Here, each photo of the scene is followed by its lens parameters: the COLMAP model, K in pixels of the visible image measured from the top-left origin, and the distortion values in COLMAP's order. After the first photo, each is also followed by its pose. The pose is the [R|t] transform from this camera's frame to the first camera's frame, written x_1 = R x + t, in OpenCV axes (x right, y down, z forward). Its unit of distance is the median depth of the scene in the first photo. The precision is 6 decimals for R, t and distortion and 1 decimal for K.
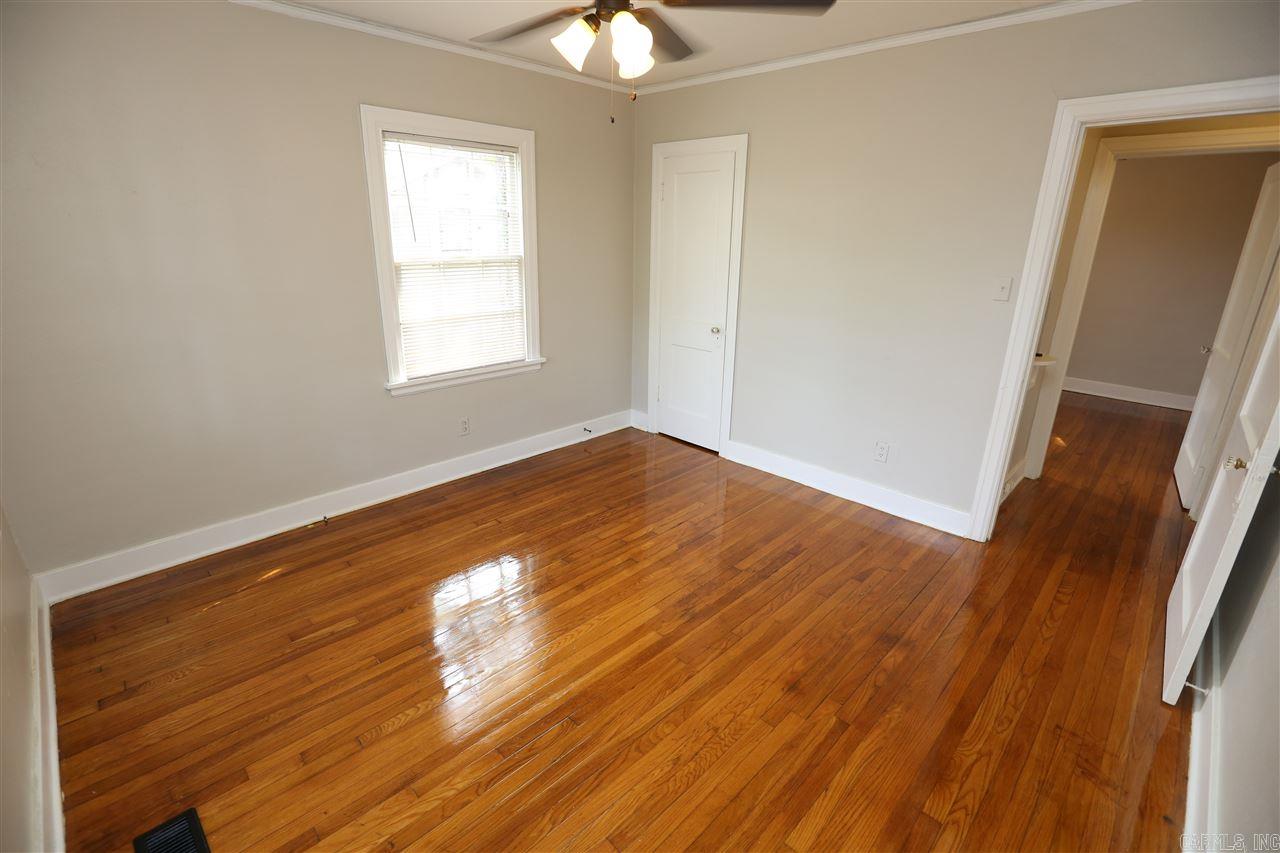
lens RADIAL K [[576.3, 0, 632.9], [0, 576.3, 435.2], [0, 0, 1]] dist [-0.033191, 0.003719]
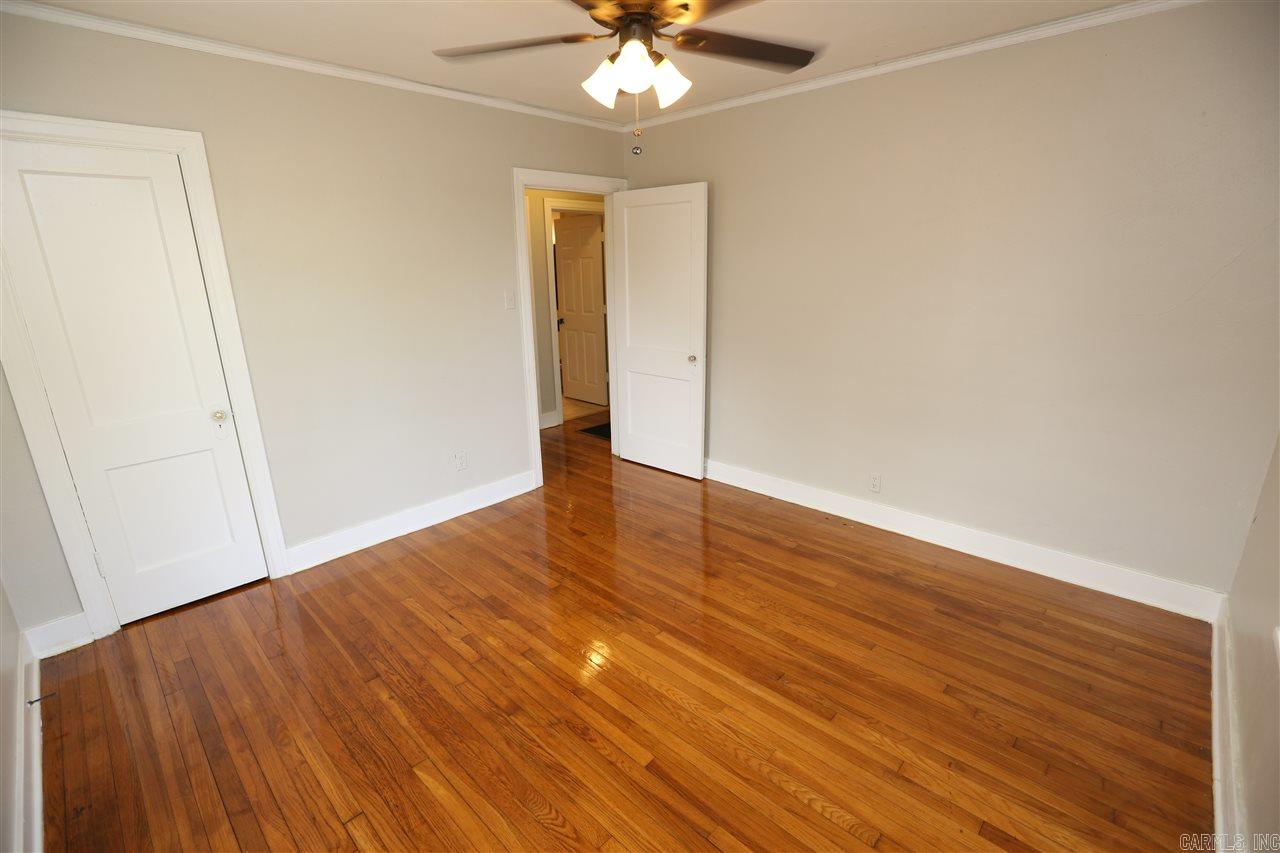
lens RADIAL K [[576.3, 0, 643.8], [0, 576.3, 437.3], [0, 0, 1]] dist [-0.033191, 0.003719]
pose [[-0.020751, -0.302264, 0.952998, -0.657857], [0.349805, 0.890761, 0.290141, -0.226667], [-0.936593, 0.339385, 0.087250, 0.621151]]
